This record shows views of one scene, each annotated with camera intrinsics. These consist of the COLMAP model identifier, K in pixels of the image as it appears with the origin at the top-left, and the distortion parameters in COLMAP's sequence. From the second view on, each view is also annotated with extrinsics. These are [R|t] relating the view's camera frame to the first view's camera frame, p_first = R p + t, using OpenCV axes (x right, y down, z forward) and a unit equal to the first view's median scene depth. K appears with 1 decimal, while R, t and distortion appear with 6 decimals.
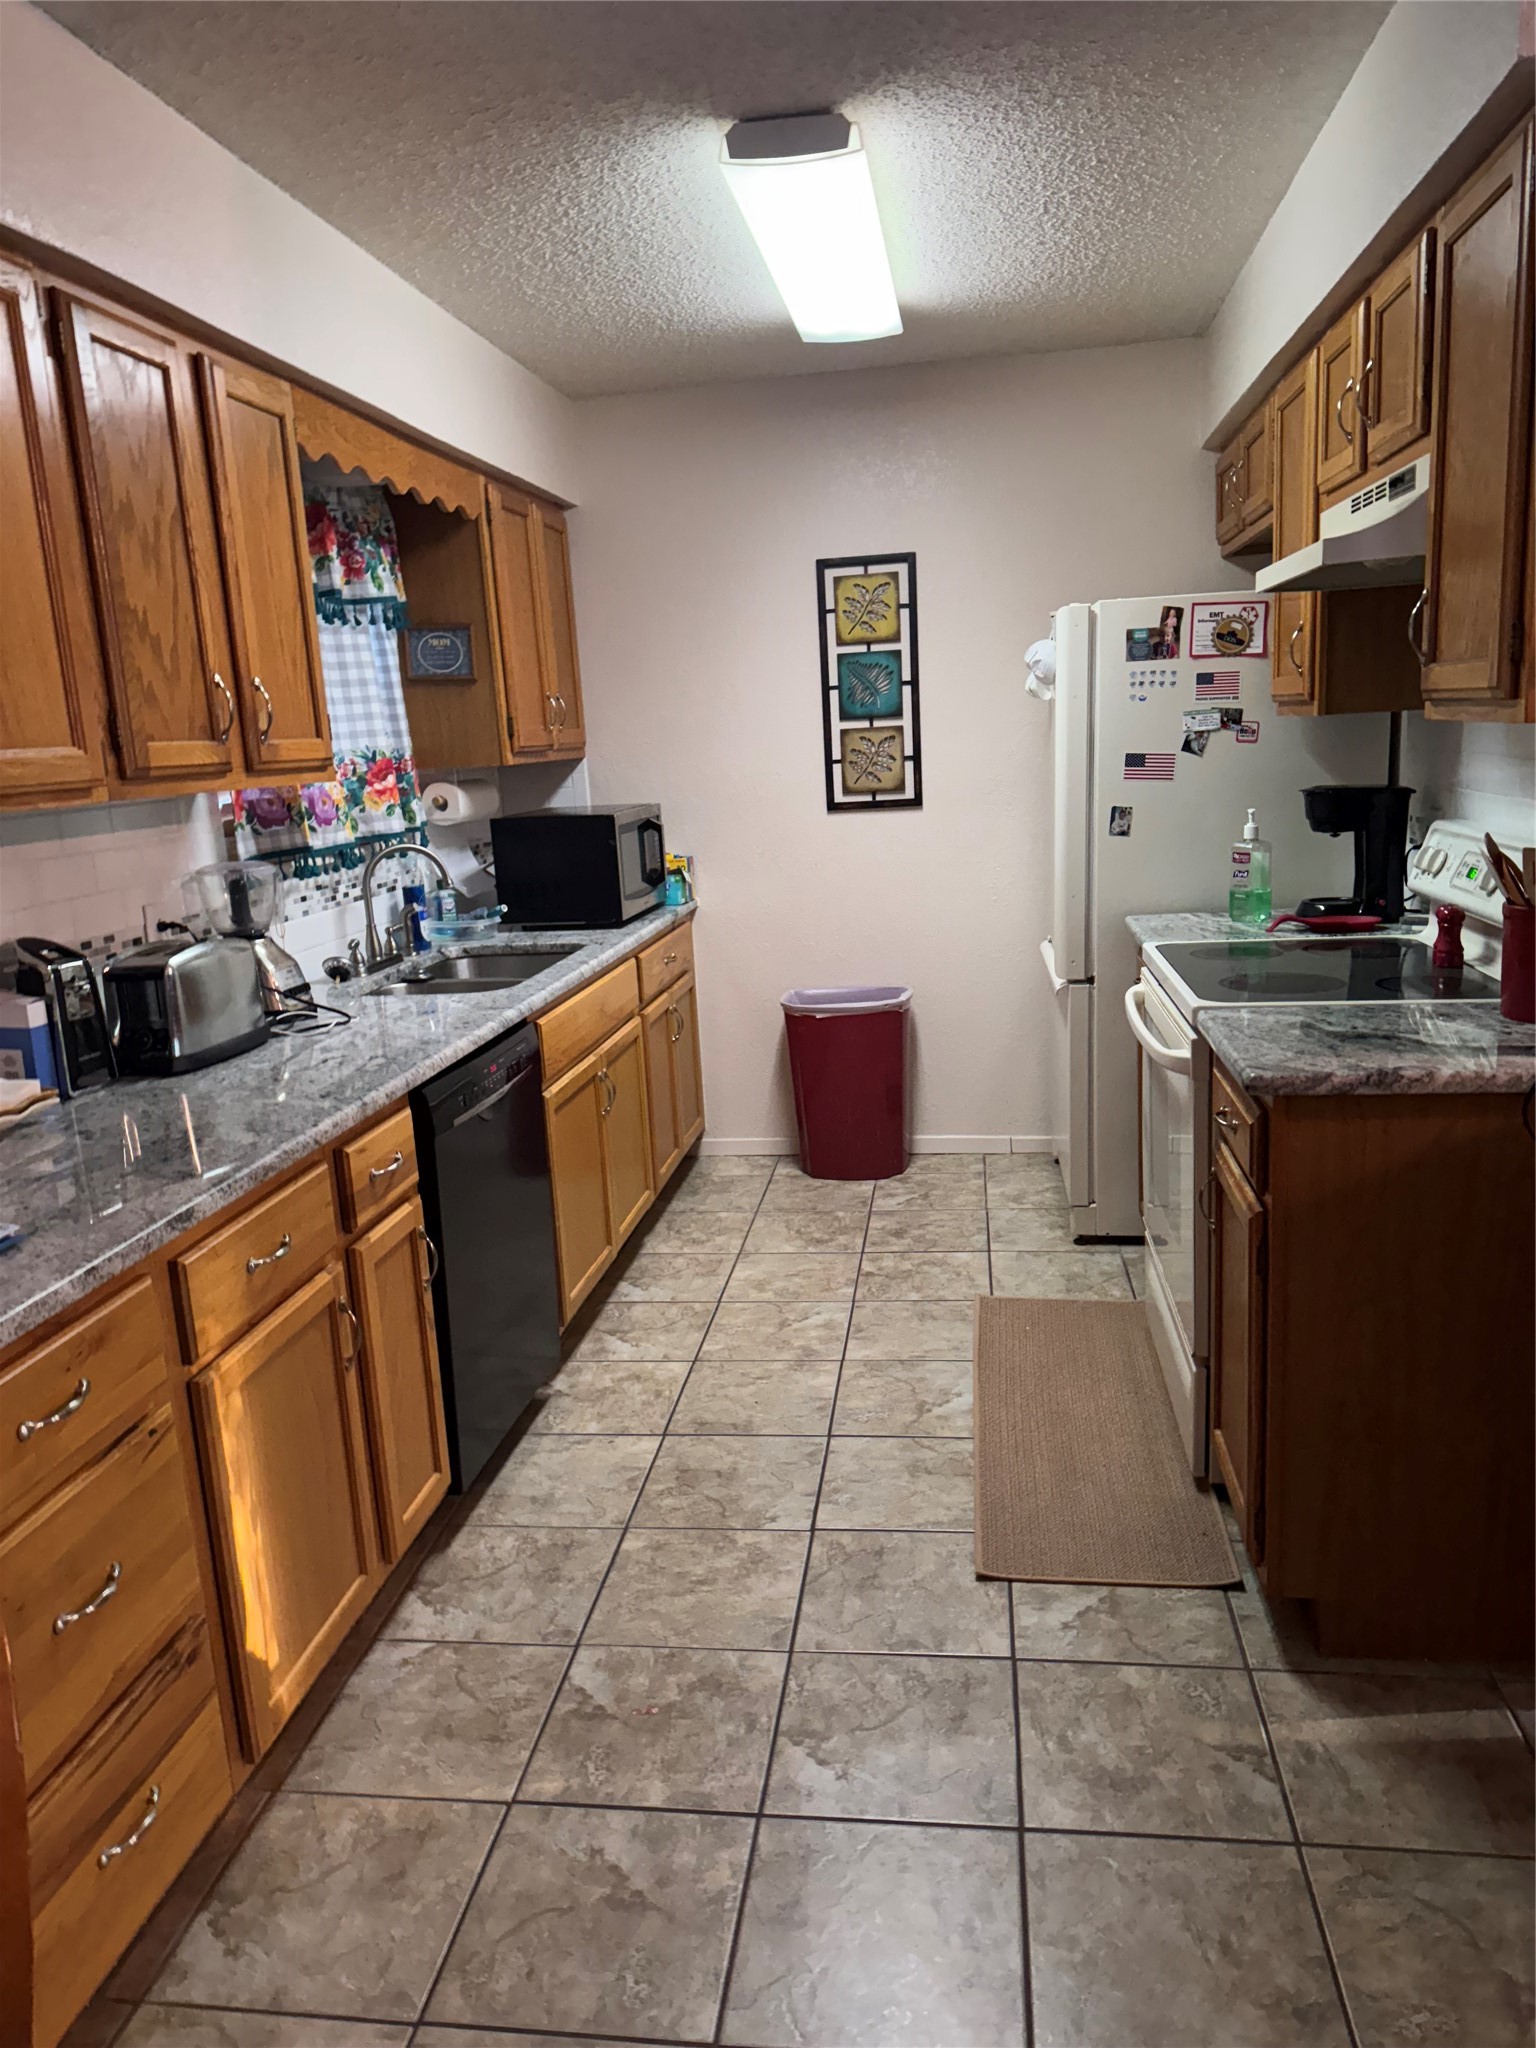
lens RADIAL K [[1414.8, 0, 773.1], [0, 1414.8, 1024.8], [0, 0, 1]] dist [0.152331, -0.301511]
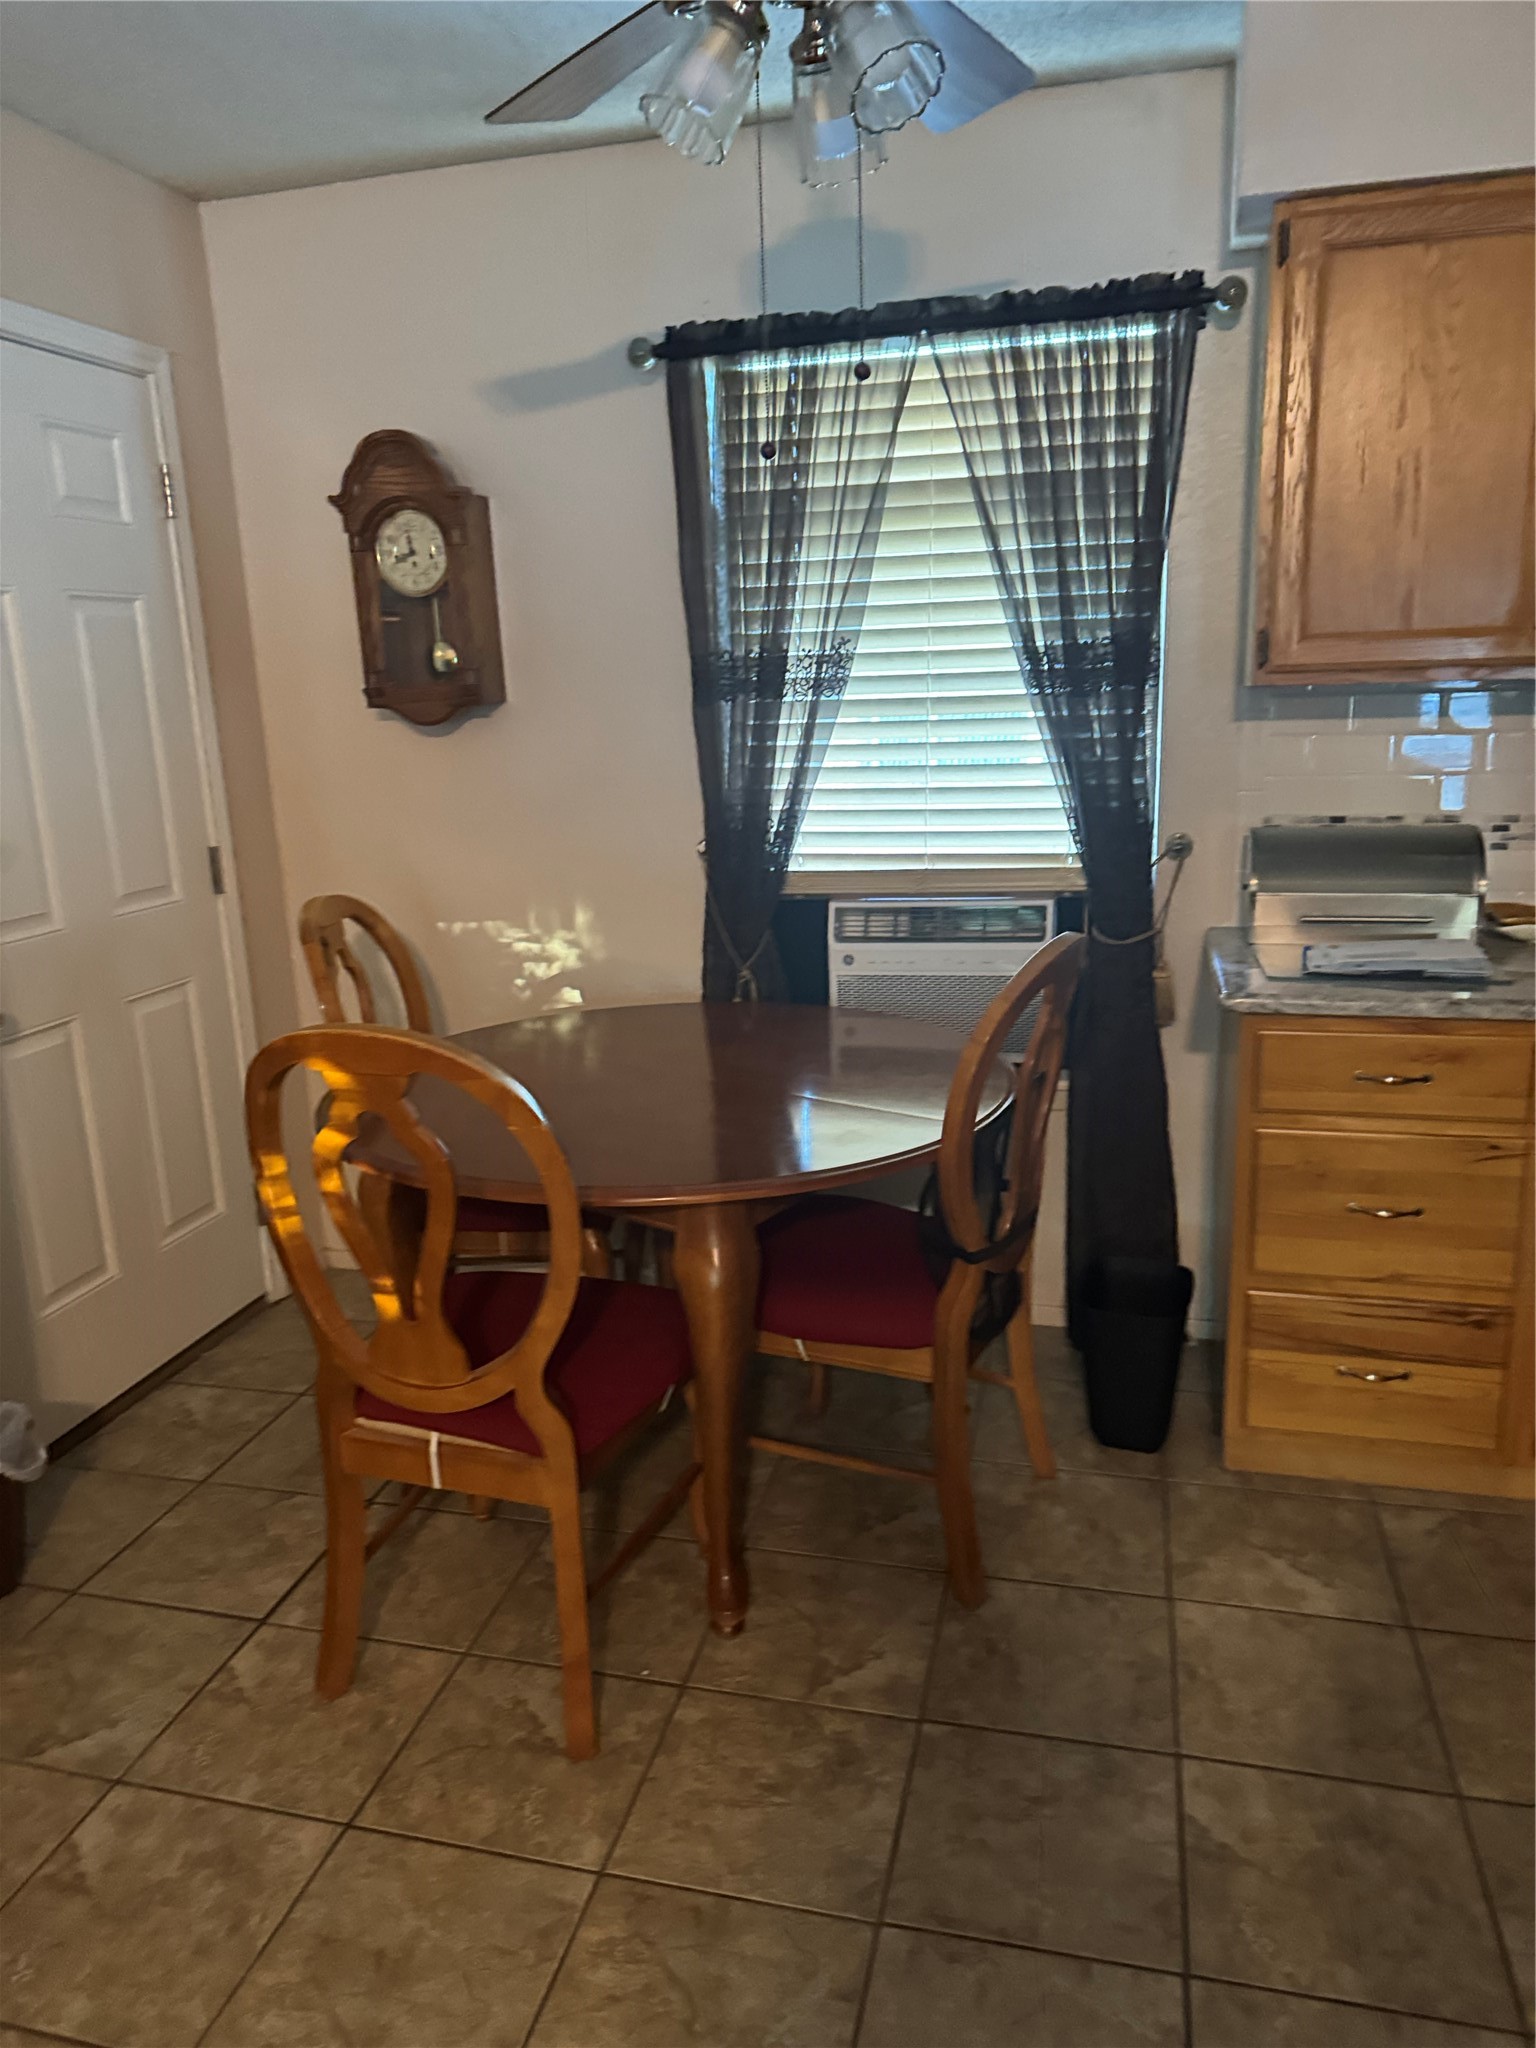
lens RADIAL K [[1444.2, 0, 762.8], [0, 1444.2, 1013.1], [0, 0, 1]] dist [0.055978, -0.064702]
pose [[-0.112425, 0.275639, -0.954664, 0.427915], [-0.166600, 0.941926, 0.291581, -0.056113], [0.979594, 0.191828, -0.059975, 0.180271]]
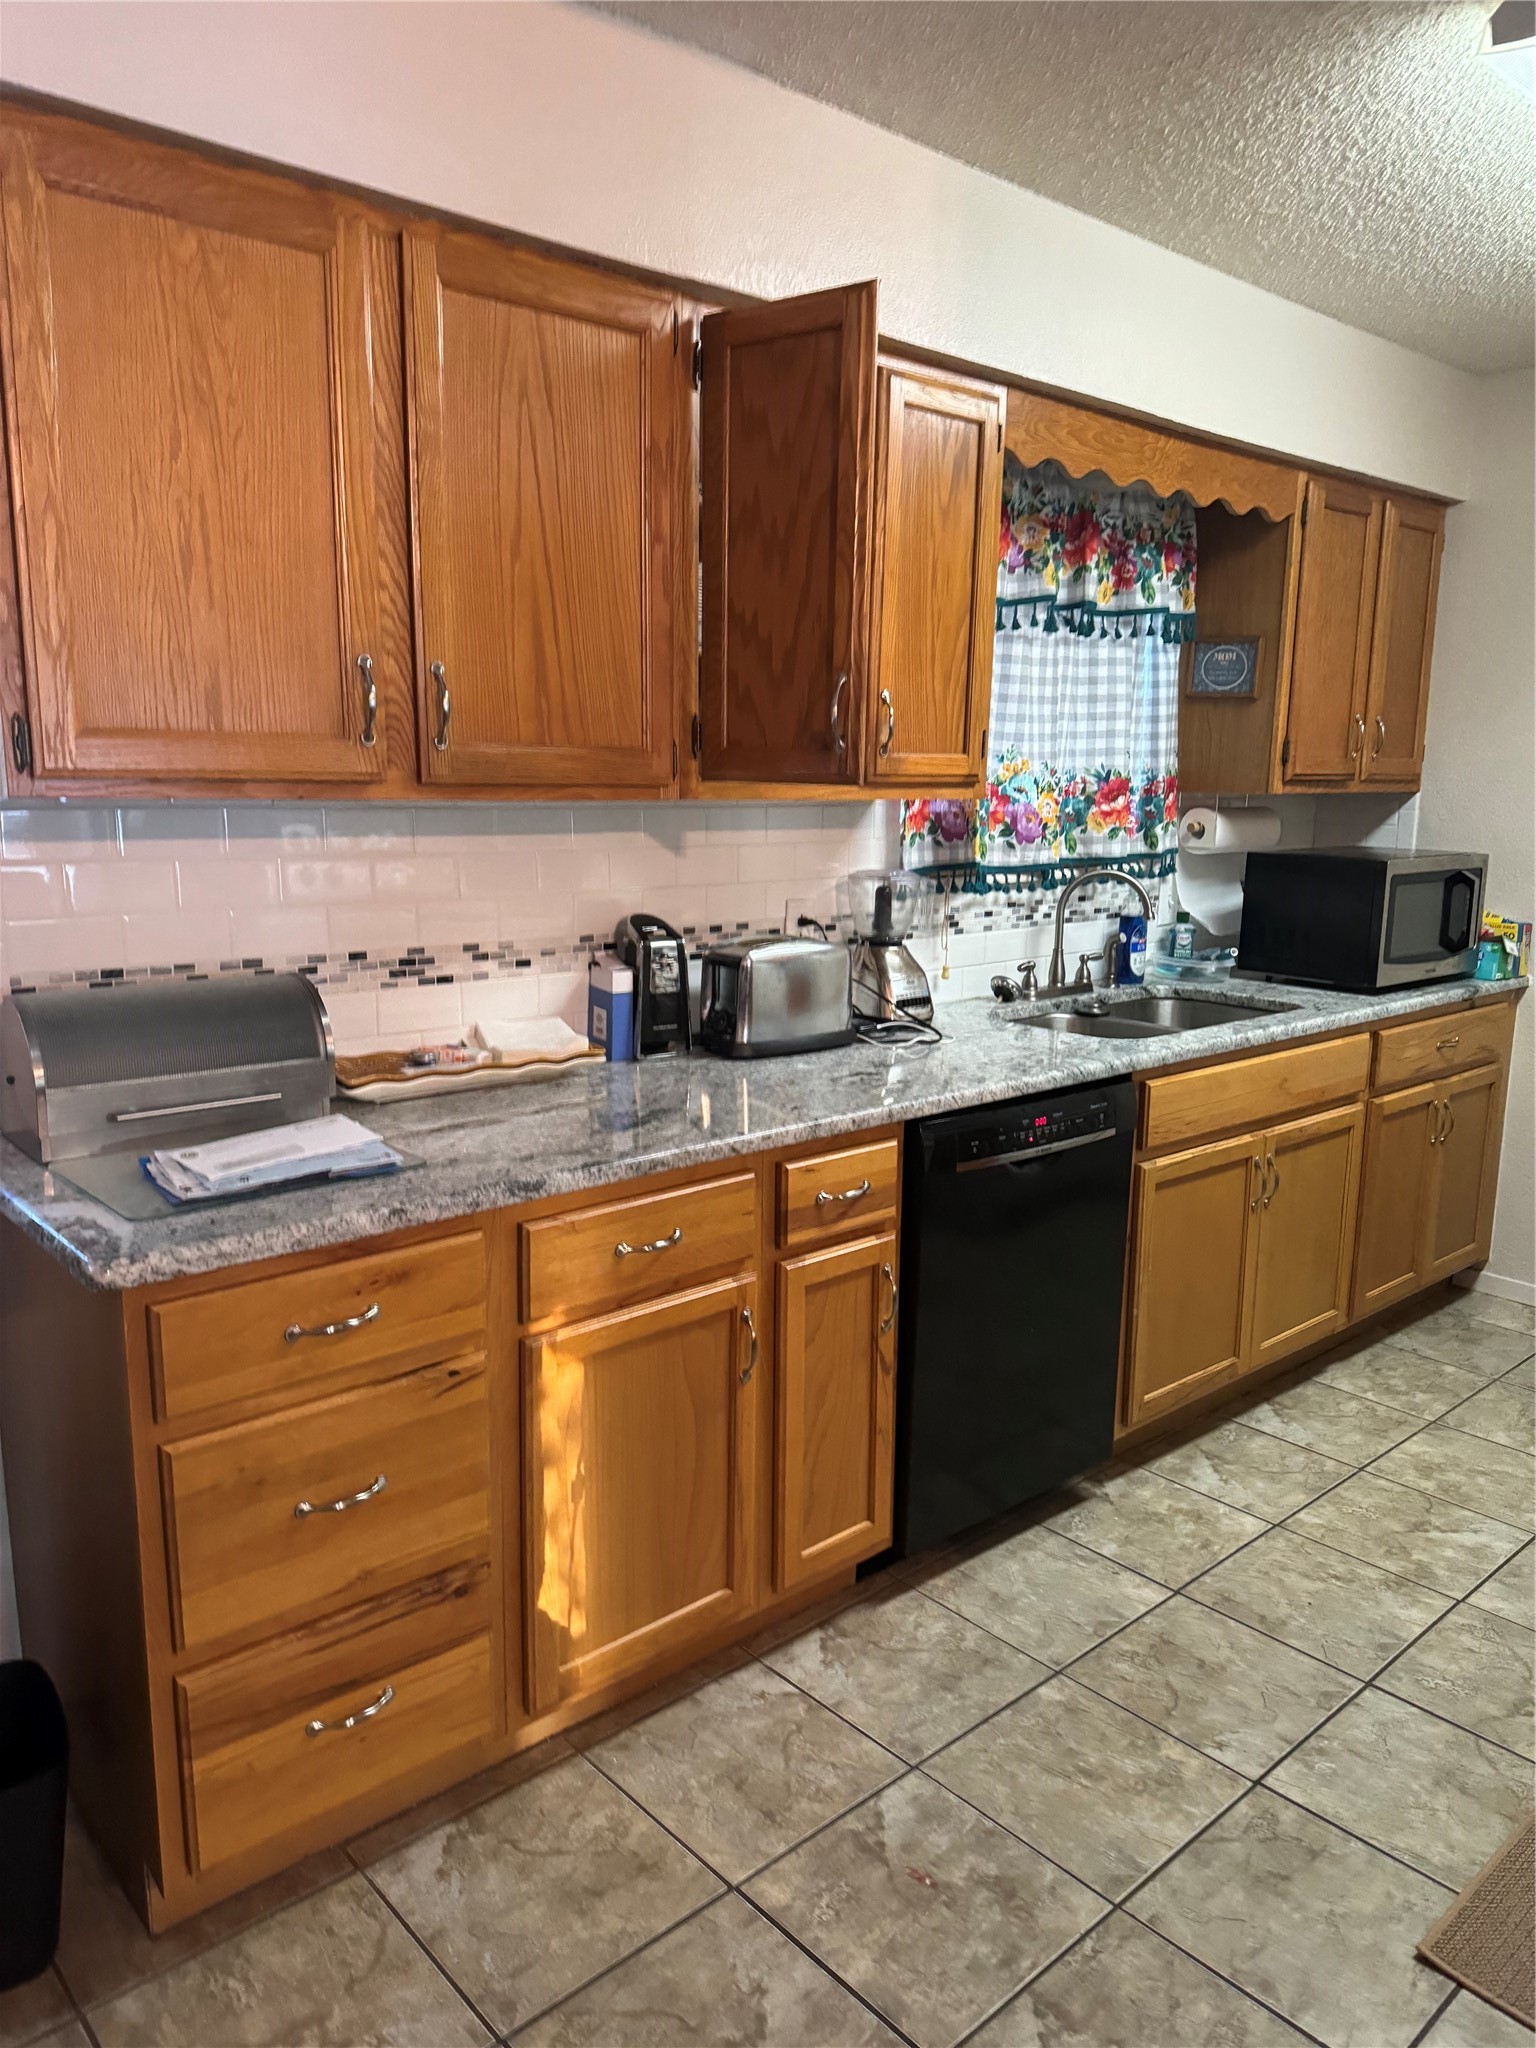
lens RADIAL K [[1444.2, 0, 762.8], [0, 1444.2, 1013.1], [0, 0, 1]] dist [0.055978, -0.064702]
pose [[0.759441, 0.170634, -0.627801, 0.184314], [-0.182597, 0.982109, 0.046048, -0.036591], [0.624426, 0.079664, 0.777011, 0.127447]]
